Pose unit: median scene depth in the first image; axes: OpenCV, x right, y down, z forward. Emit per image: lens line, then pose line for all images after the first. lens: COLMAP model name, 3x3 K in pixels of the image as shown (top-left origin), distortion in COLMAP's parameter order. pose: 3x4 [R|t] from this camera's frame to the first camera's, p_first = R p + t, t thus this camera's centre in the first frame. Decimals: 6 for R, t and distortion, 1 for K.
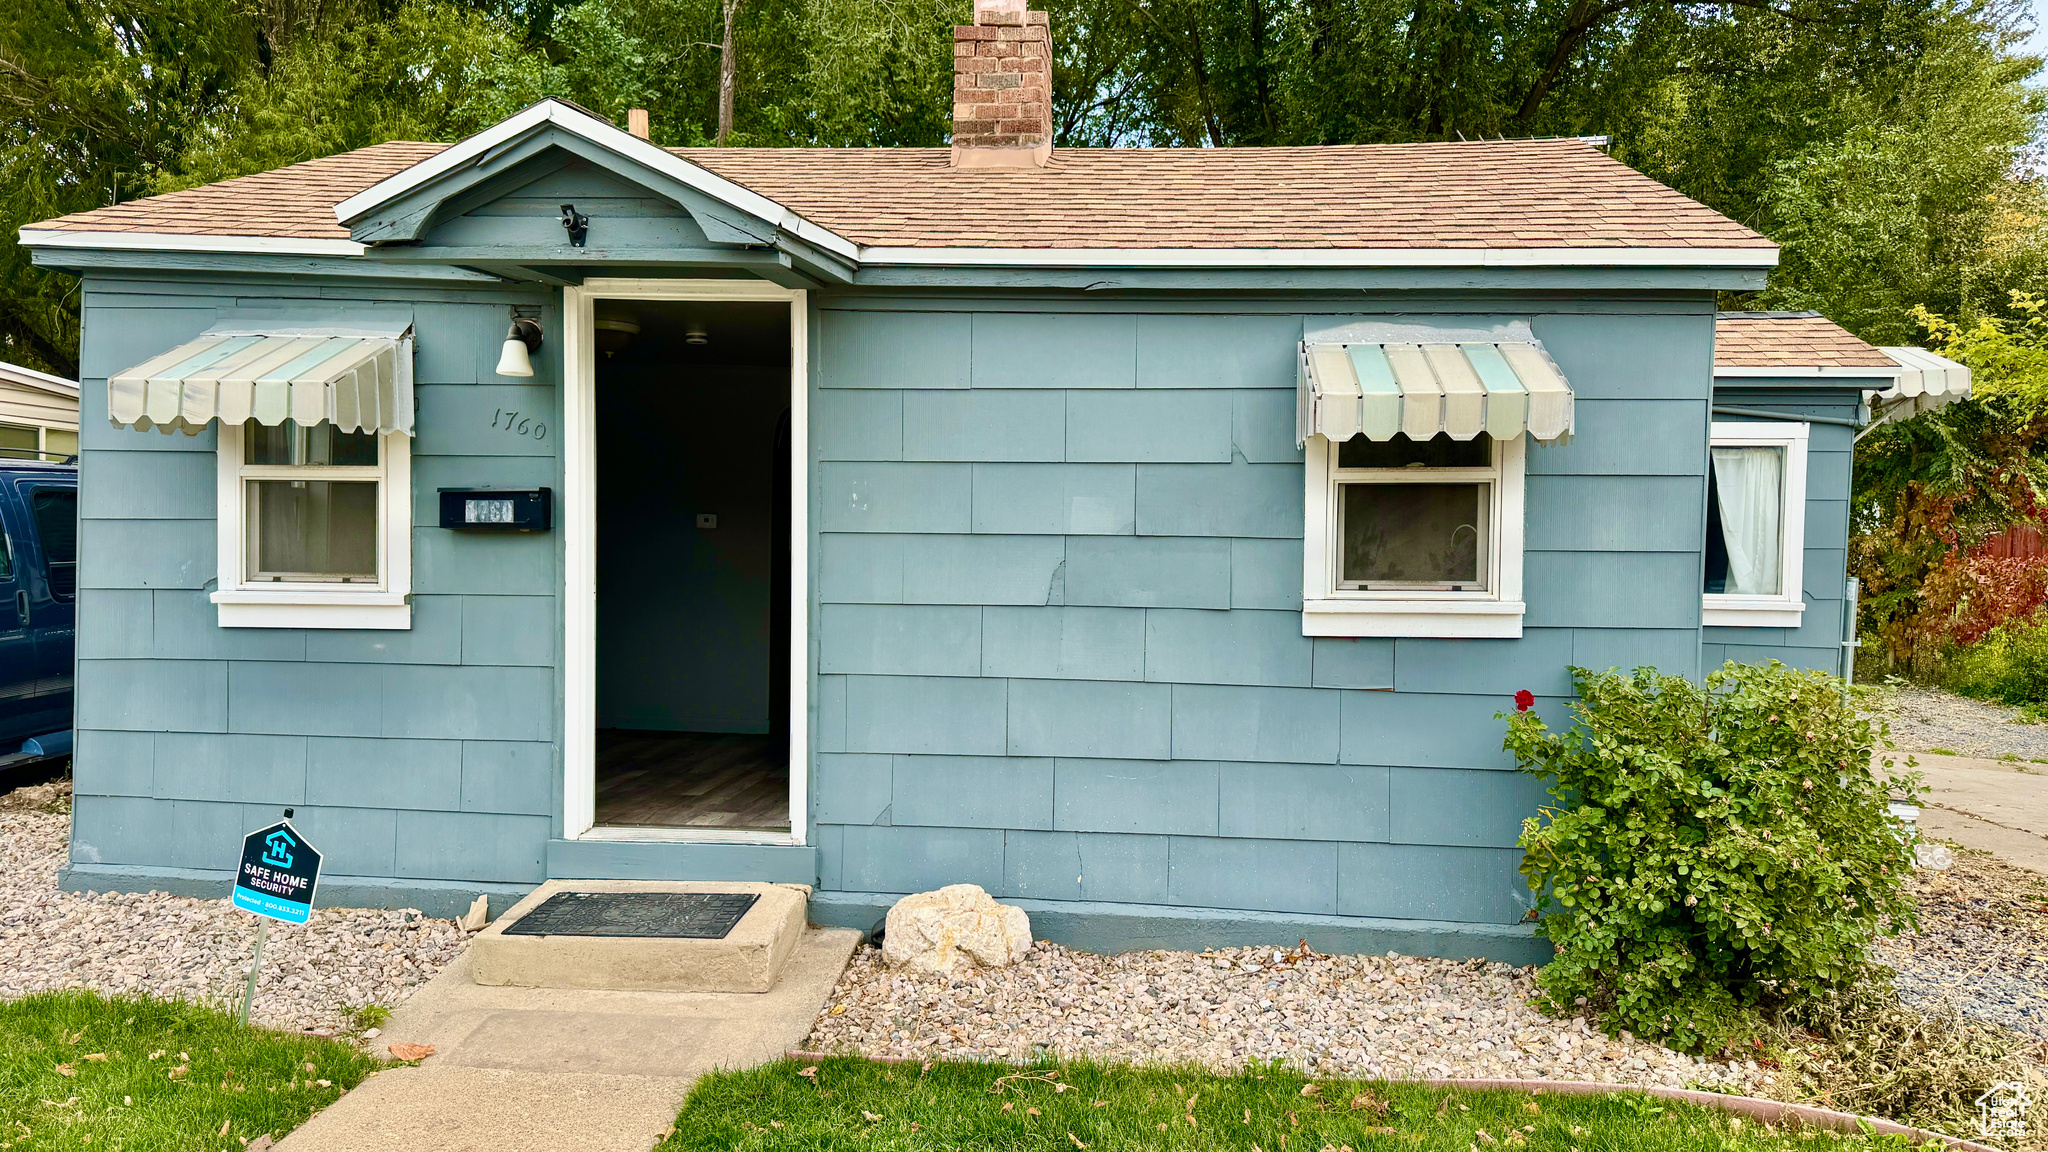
lens RADIAL K [[1468.8, 0, 1087.5], [0, 1468.8, 574.4], [0, 0, 1]] dist [0.144247, -0.195454]
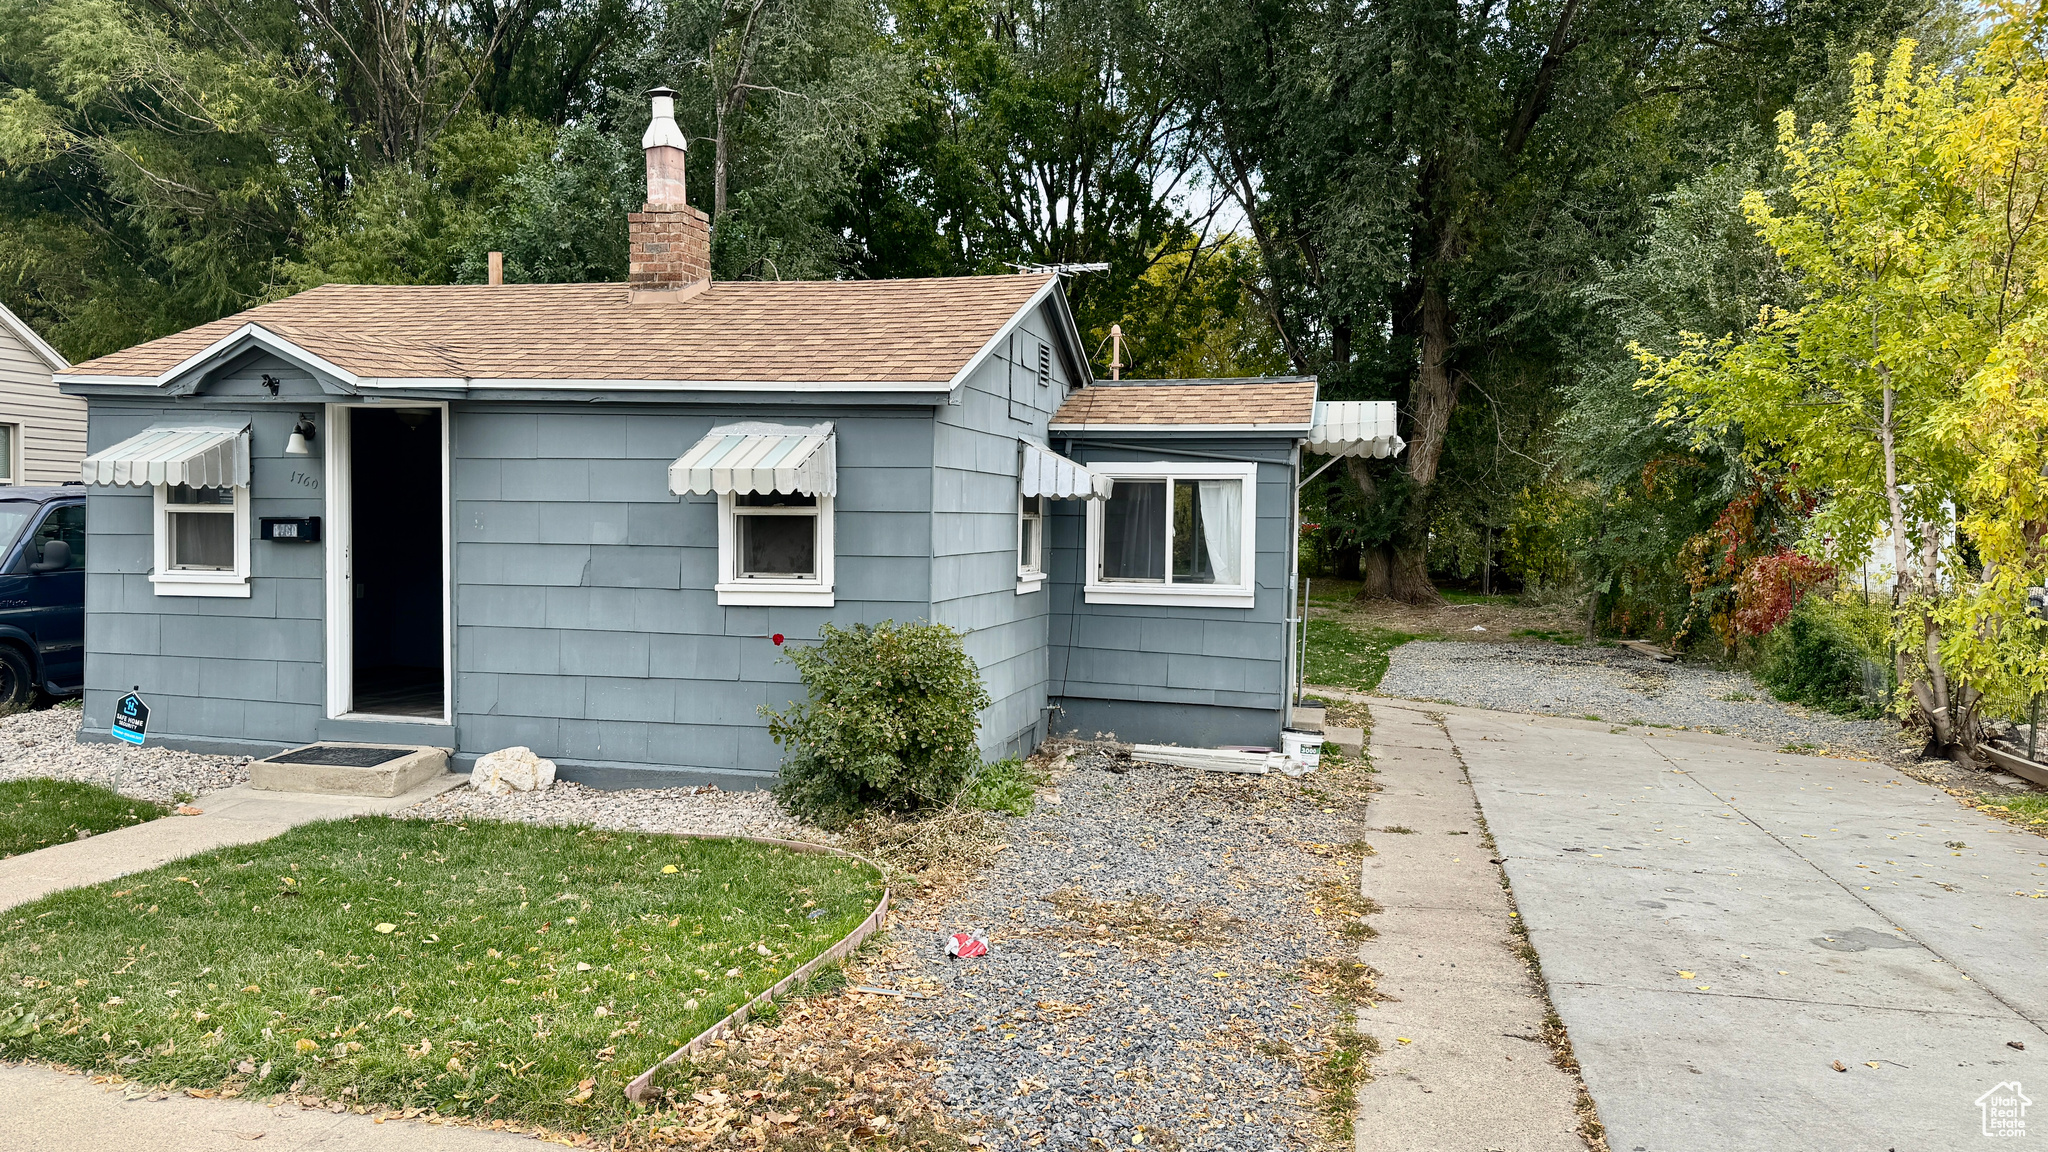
lens RADIAL K [[1441.1, 0, 1024.0], [0, 1441.1, 576.0], [0, 0, 1]] dist [0.132189, -0.177068]
pose [[0.986809, 0.006060, -0.161774, 0.737613], [-0.004827, 0.999956, 0.008013, -0.006747], [0.161816, -0.007126, 0.986795, -0.567978]]
